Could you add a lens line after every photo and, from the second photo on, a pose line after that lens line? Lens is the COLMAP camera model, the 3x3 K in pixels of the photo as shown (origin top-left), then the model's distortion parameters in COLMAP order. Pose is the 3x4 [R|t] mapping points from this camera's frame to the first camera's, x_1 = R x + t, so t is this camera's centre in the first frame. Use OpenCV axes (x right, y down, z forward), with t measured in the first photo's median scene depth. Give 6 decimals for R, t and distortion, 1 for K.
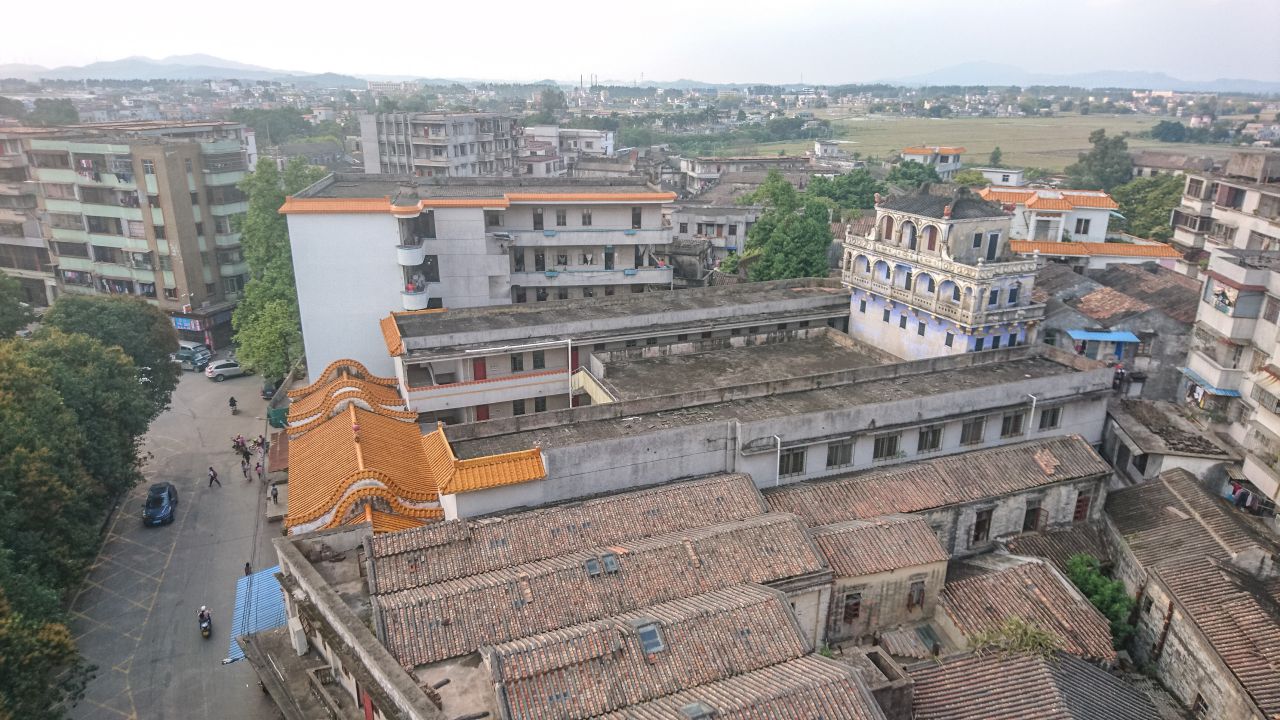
lens RADIAL K [[788.3, 0, 639.4], [0, 788.3, 360.0], [0, 0, 1]] dist [-0.000543, -0.001114]
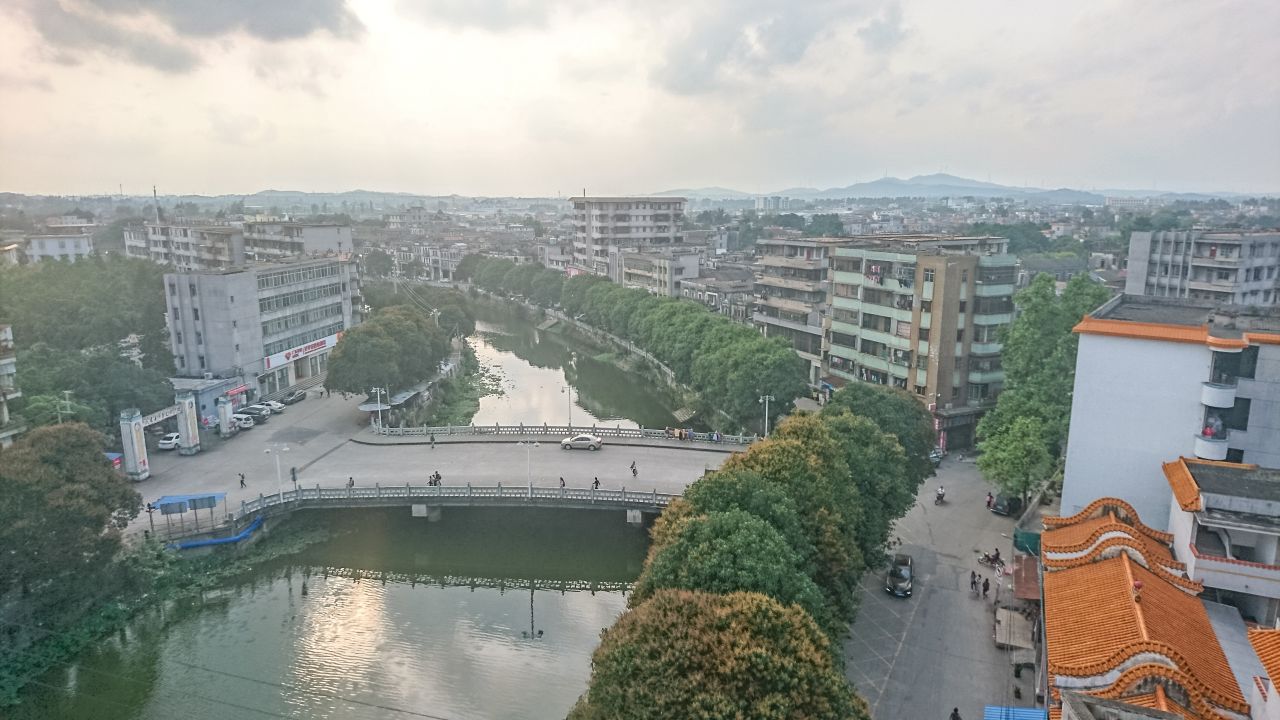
lens RADIAL K [[778.6, 0, 661.4], [0, 778.6, 363.2], [0, 0, 1]] dist [0.068921, -0.076617]
pose [[0.706465, 0.135860, -0.694586, -0.107268], [-0.227029, 0.973042, -0.040586, 0.002635], [0.670347, 0.186364, 0.718264, -0.009660]]
